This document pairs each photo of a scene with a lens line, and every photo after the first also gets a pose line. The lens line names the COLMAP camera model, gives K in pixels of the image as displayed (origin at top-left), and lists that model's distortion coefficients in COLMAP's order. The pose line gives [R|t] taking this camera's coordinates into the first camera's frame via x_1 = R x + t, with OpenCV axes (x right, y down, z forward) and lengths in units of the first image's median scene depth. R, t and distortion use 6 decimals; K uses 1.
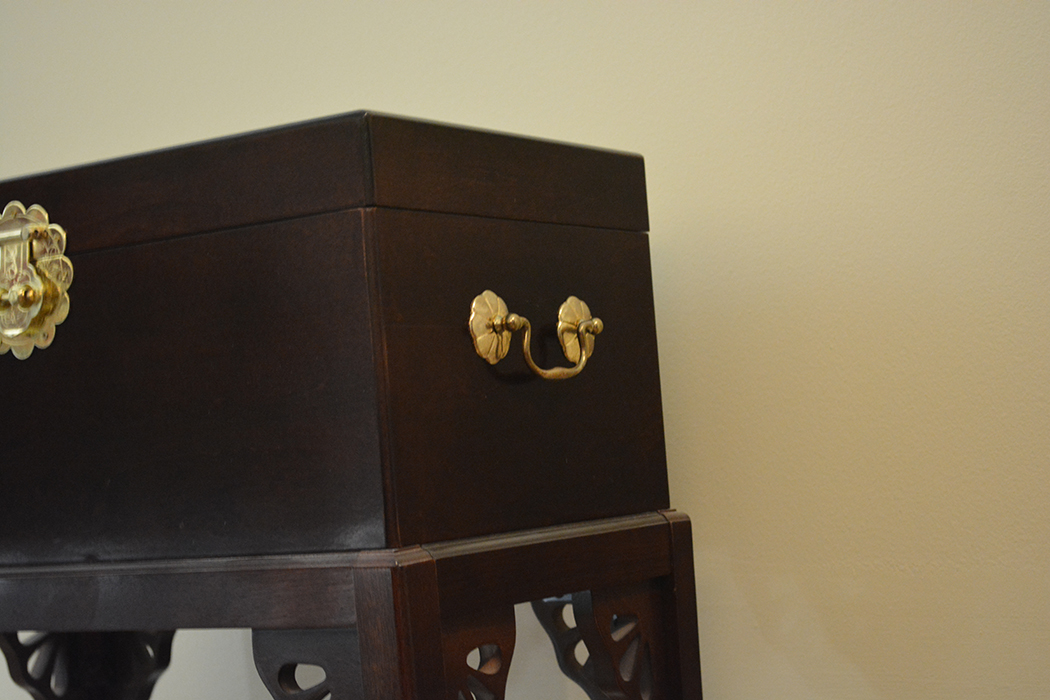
lens RADIAL K [[2045.7, 0, 525.0], [0, 2045.7, 350.0], [0, 0, 1]] dist [0.008569, 0.035317]
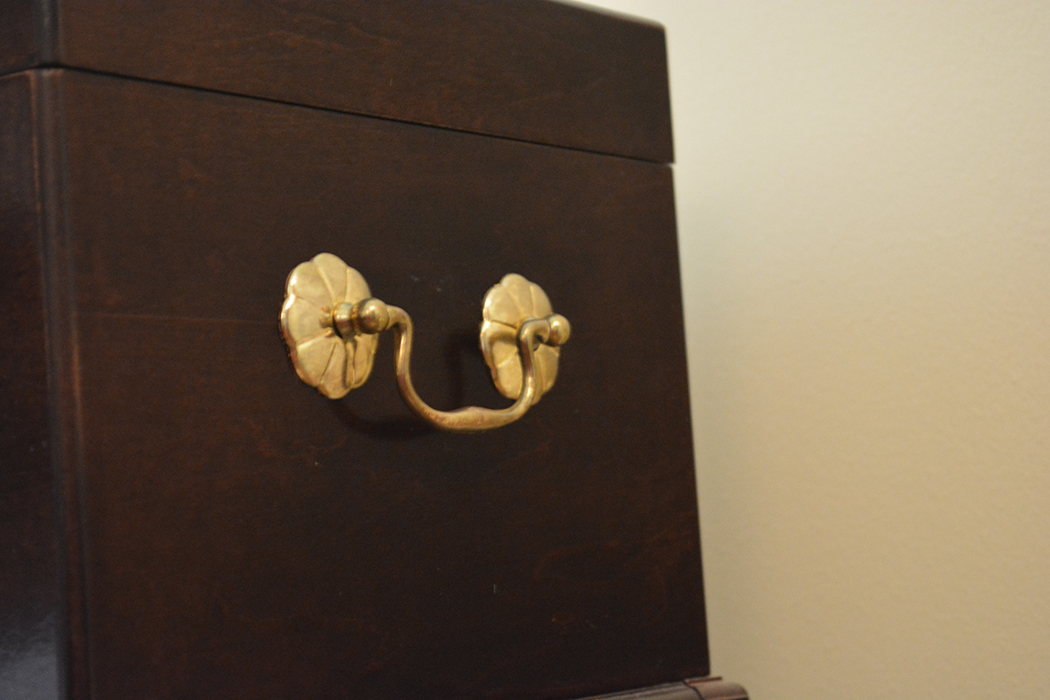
lens RADIAL K [[2367.2, 0, 525.0], [0, 2367.2, 350.0], [0, 0, 1]] dist [0.039087, -0.001814]
pose [[0.998265, 0.004935, -0.058667, 0.065192], [-0.006663, 0.999549, -0.029291, 0.011653], [0.058496, 0.029631, 0.997848, 0.414897]]
